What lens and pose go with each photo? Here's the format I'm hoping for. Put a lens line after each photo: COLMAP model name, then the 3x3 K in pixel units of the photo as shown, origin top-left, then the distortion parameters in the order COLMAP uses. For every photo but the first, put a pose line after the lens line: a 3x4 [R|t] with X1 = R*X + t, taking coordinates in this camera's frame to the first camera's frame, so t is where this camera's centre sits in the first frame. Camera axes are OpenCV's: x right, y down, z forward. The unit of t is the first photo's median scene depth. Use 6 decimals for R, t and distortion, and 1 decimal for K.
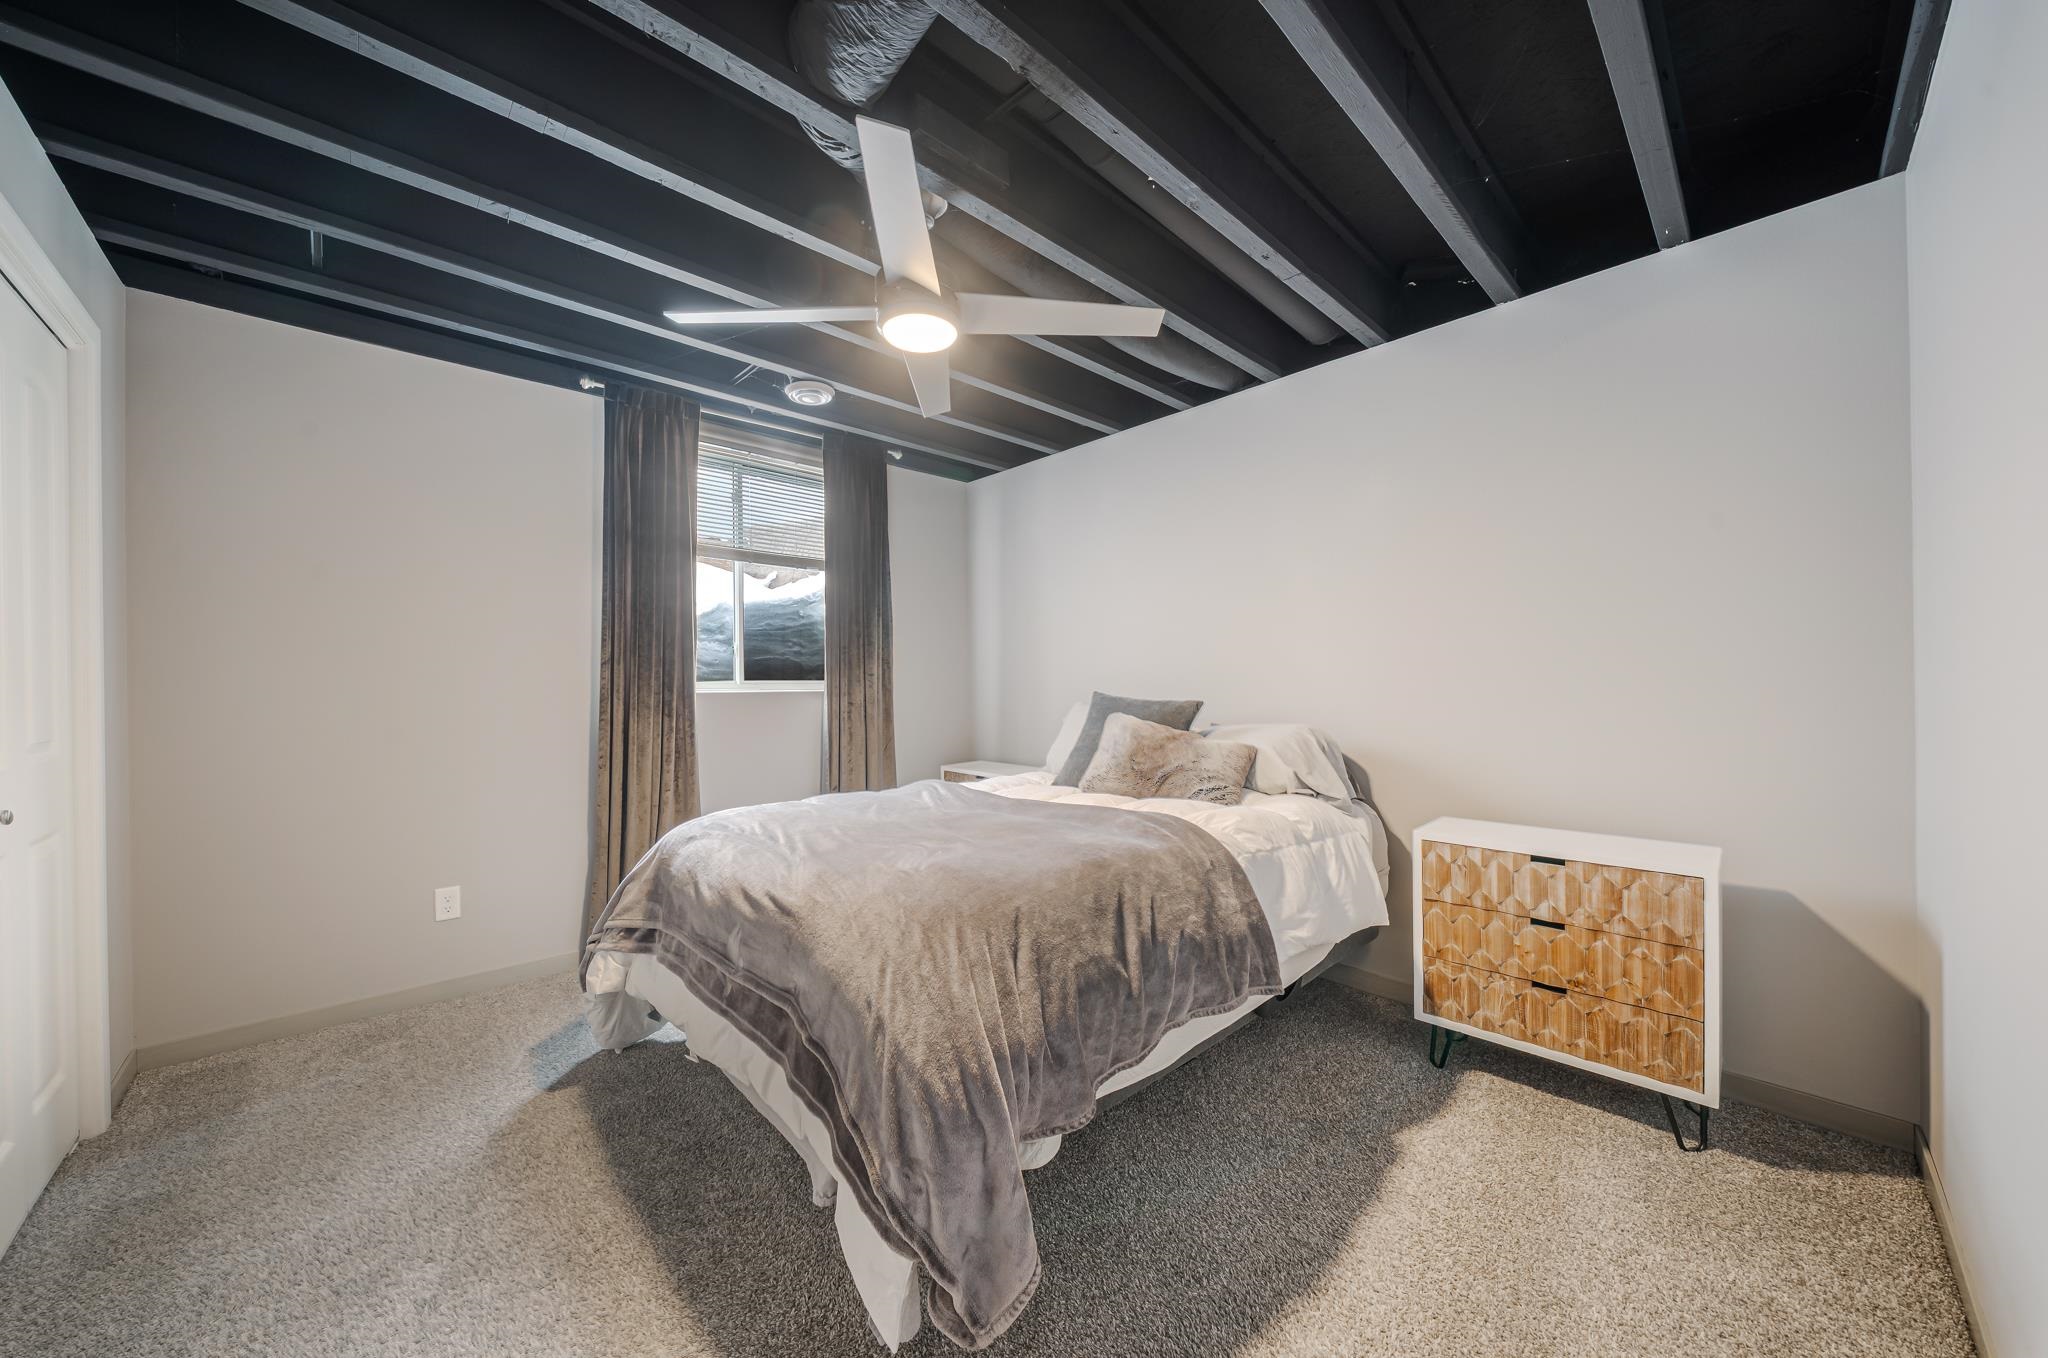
lens RADIAL K [[717.8, 0, 1010.7], [0, 717.8, 678.6], [0, 0, 1]] dist [-0.003960, 0.000362]
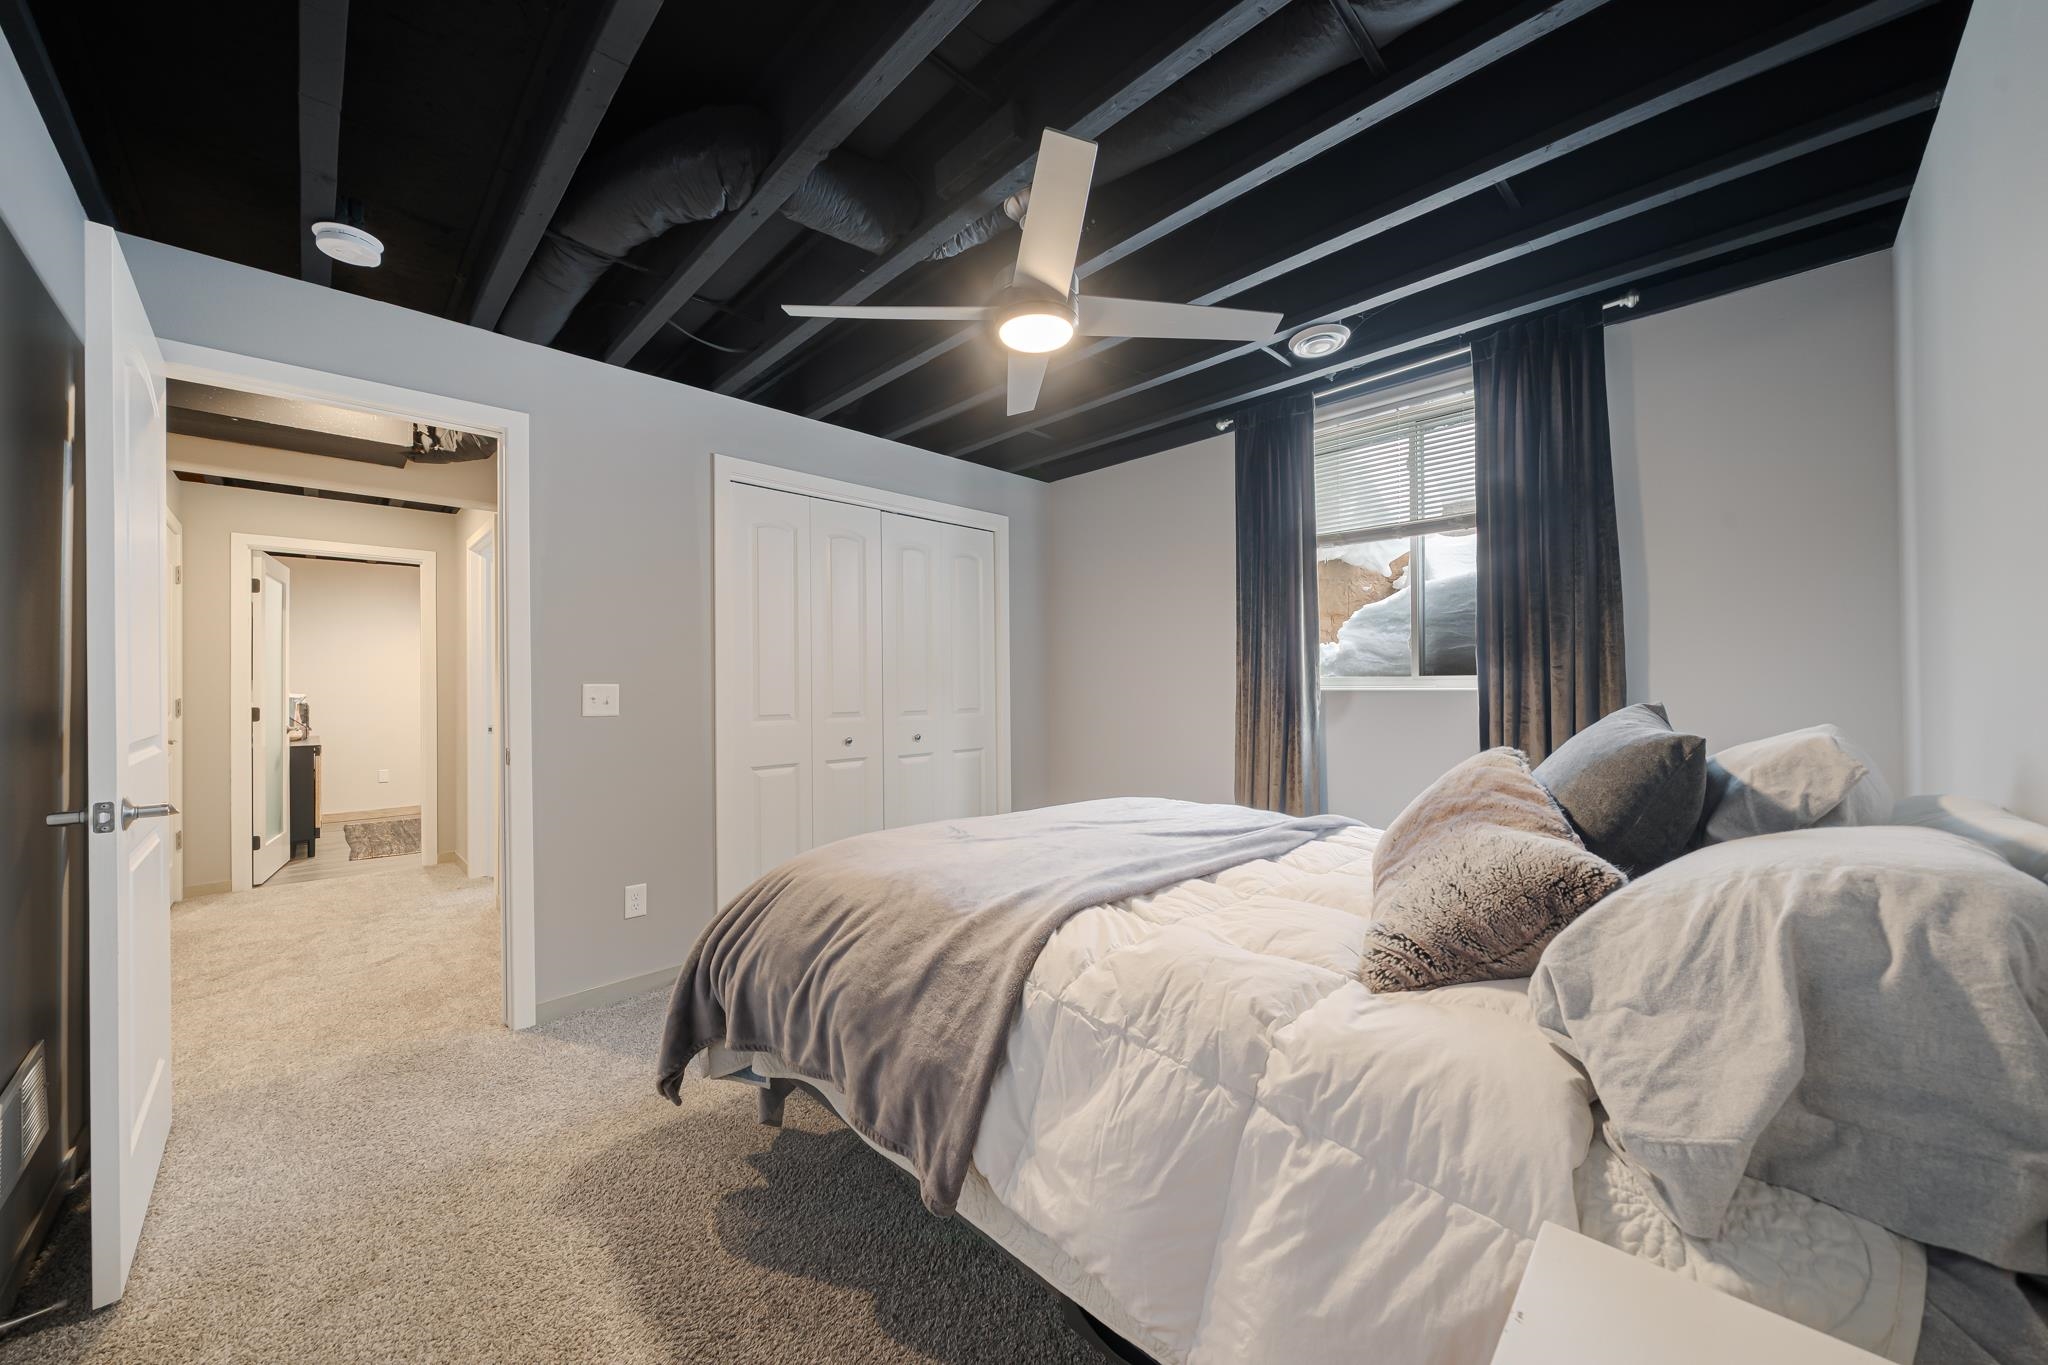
lens RADIAL K [[717.8, 0, 1010.1], [0, 717.8, 678.5], [0, 0, 1]] dist [-0.003960, 0.000362]
pose [[0.028697, -0.000632, -0.999588, 0.553721], [0.015170, 0.999885, -0.000197, -0.002858], [0.999473, -0.015158, 0.028703, 0.593514]]
